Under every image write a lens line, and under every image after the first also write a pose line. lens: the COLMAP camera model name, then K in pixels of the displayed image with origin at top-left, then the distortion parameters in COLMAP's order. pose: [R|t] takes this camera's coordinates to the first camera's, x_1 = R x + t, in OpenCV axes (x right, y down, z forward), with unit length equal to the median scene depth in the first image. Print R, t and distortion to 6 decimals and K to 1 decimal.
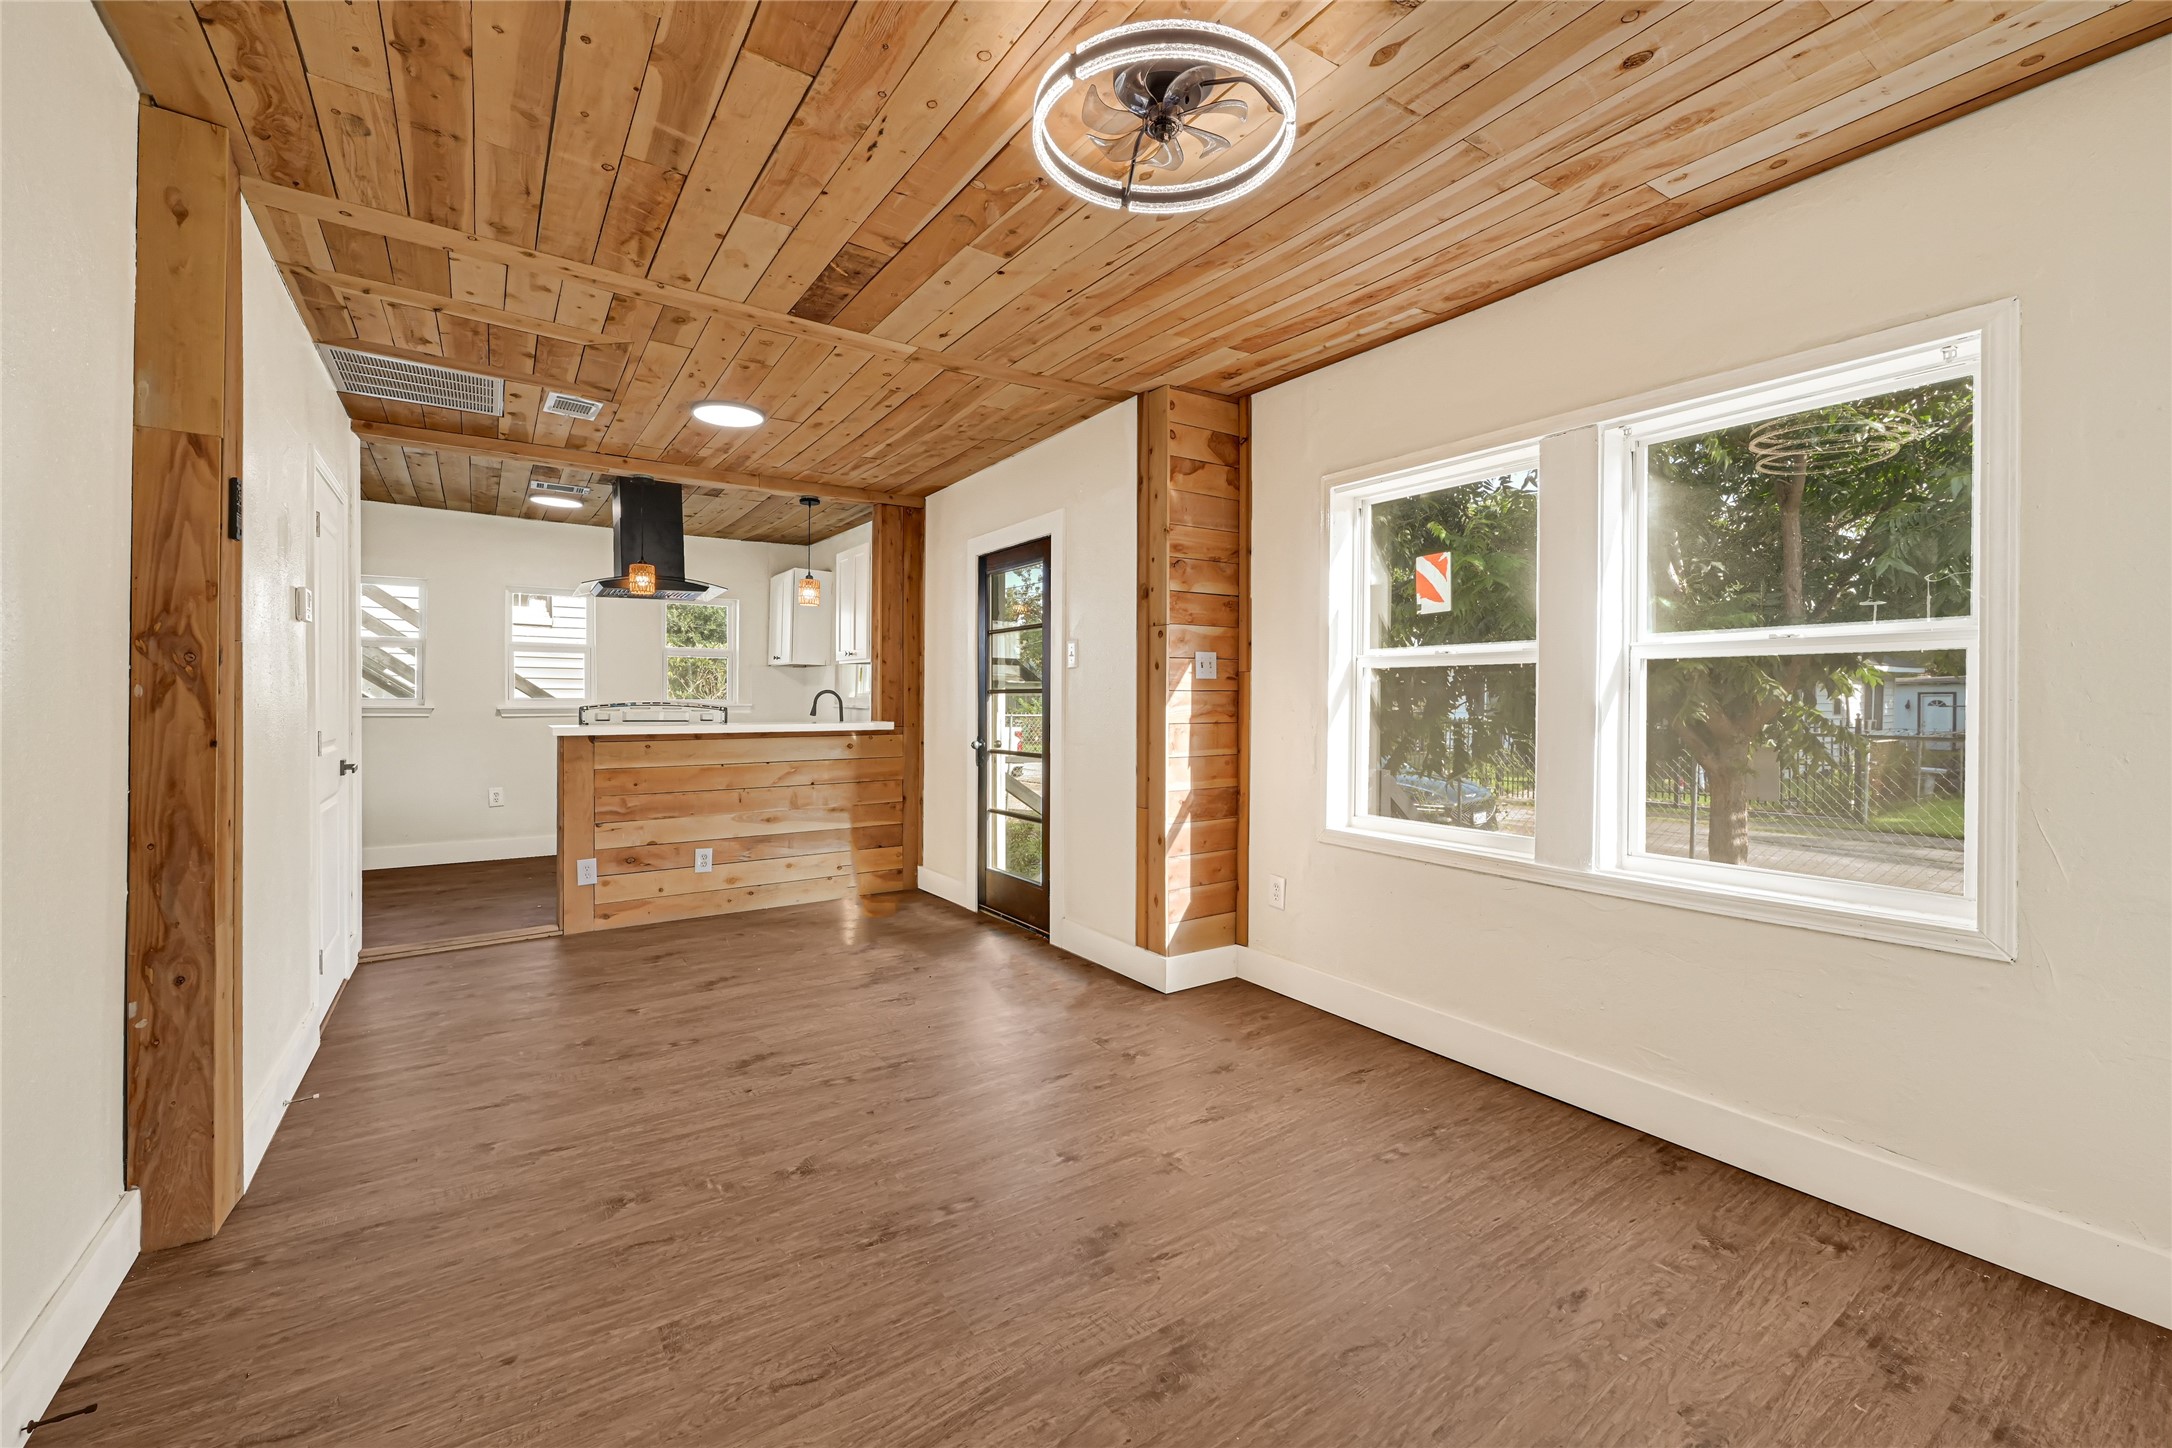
lens RADIAL K [[879.4, 0, 1083.7], [0, 879.4, 706.3], [0, 0, 1]] dist [-0.000766, -0.000204]
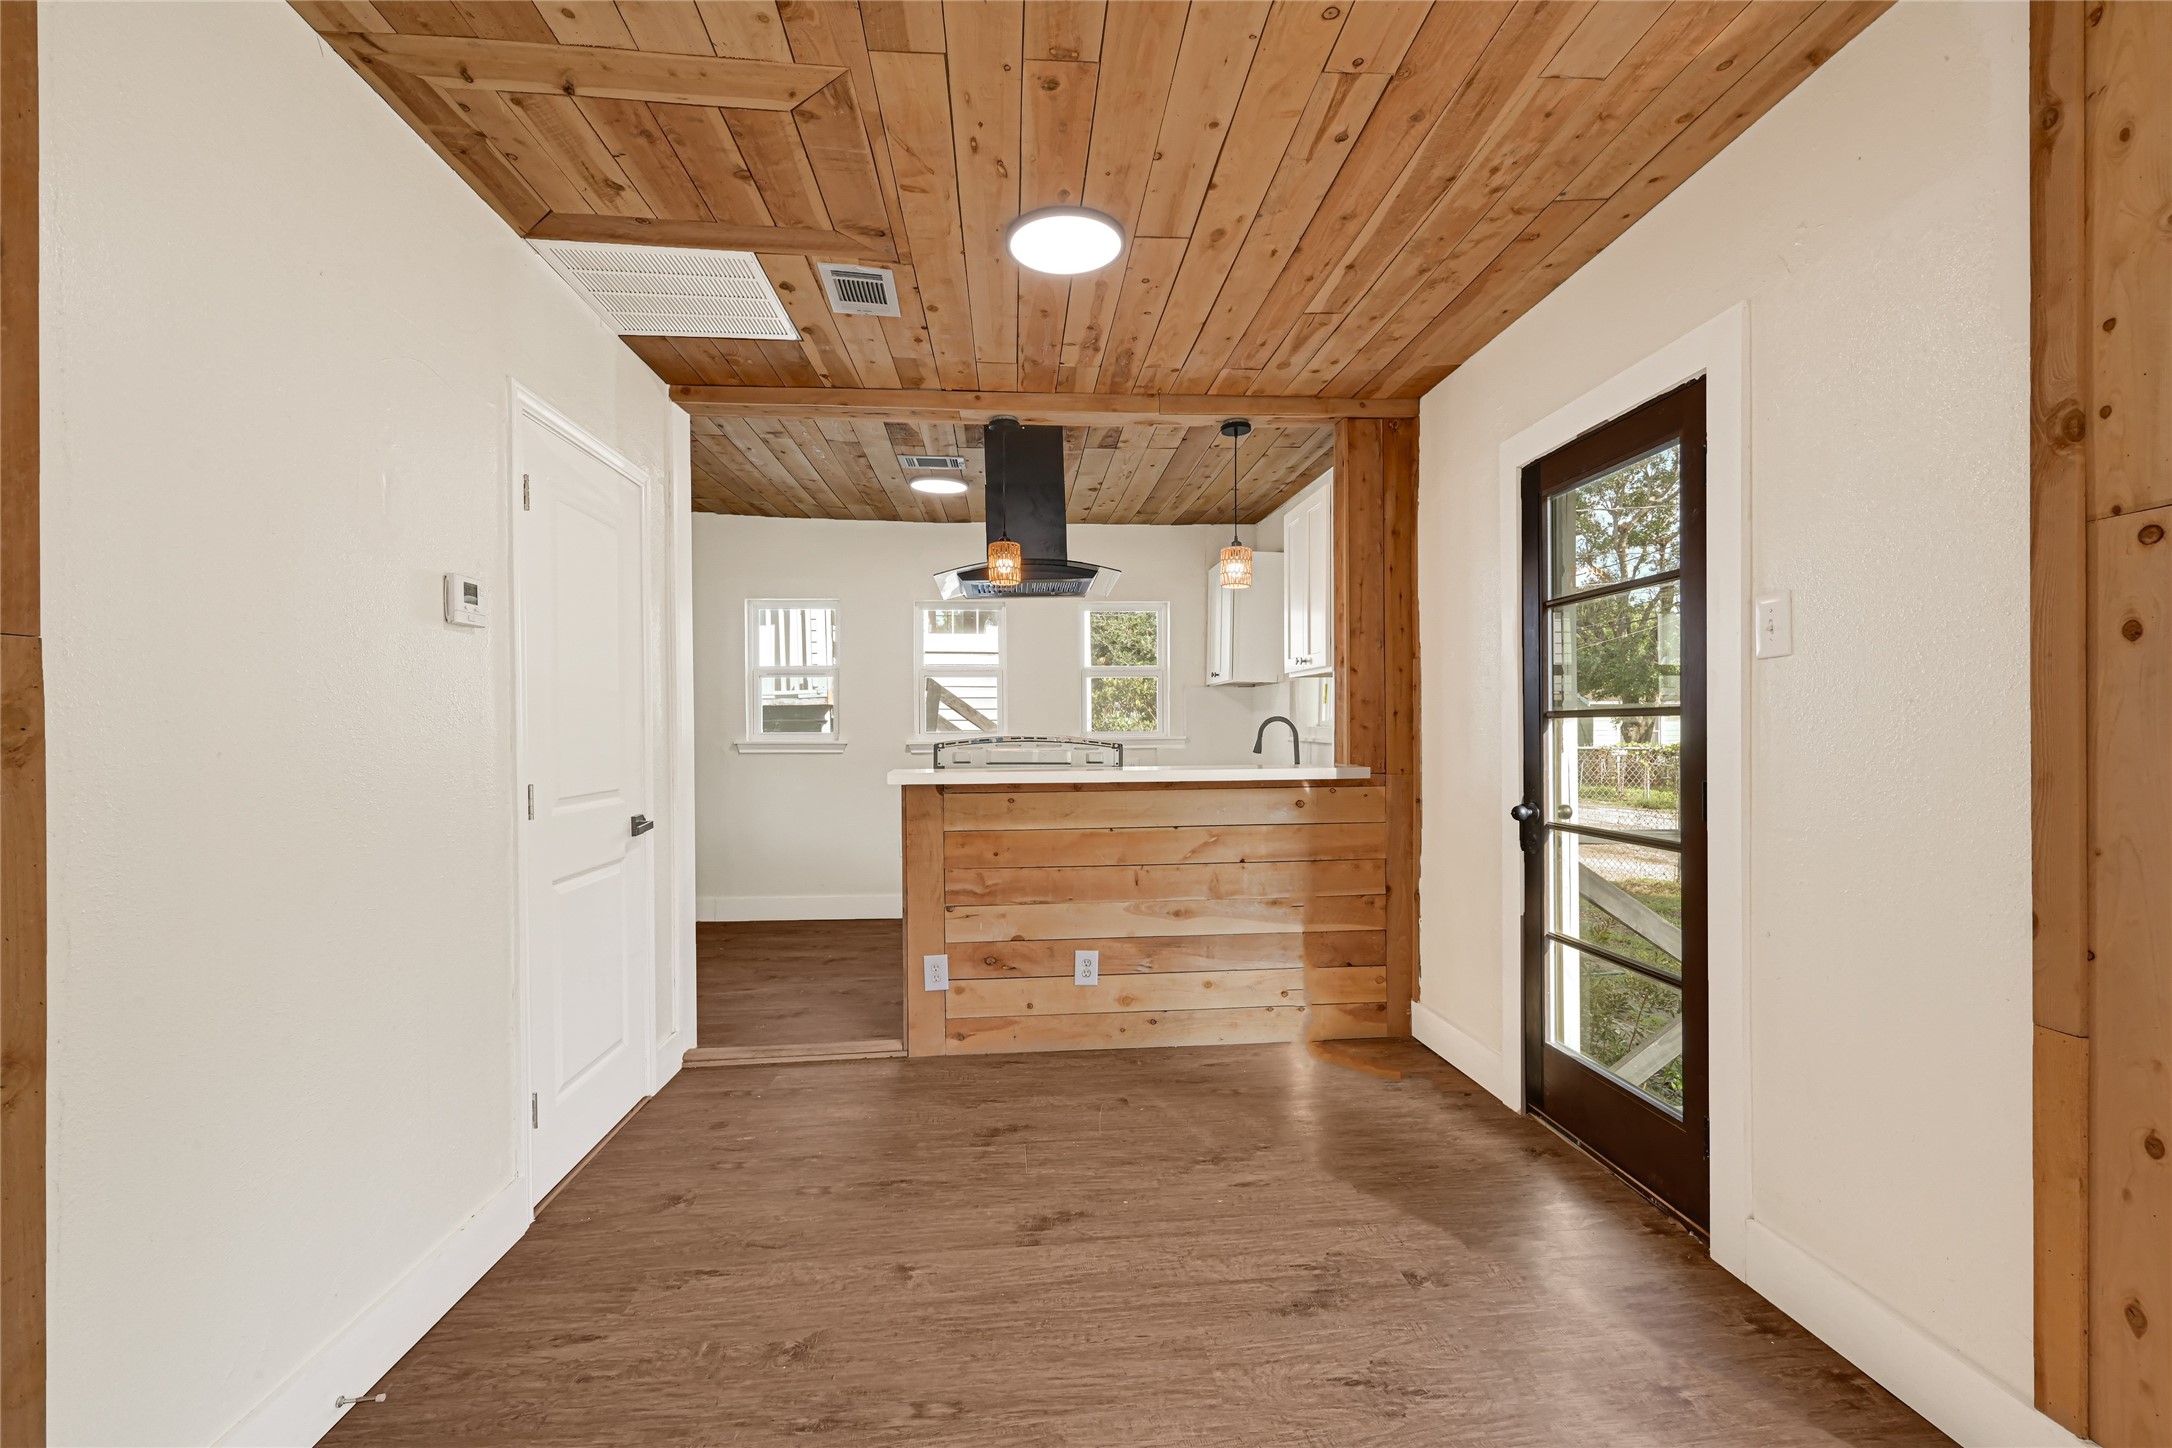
lens RADIAL K [[946.9, 0, 1085.9], [0, 946.9, 733.8], [0, 0, 1]] dist [-0.001391, -0.000114]
pose [[0.868772, -0.006178, -0.495175, -0.086568], [0.005850, 0.999980, -0.002214, -0.007041], [0.495178, -0.000973, 0.868791, 0.468884]]
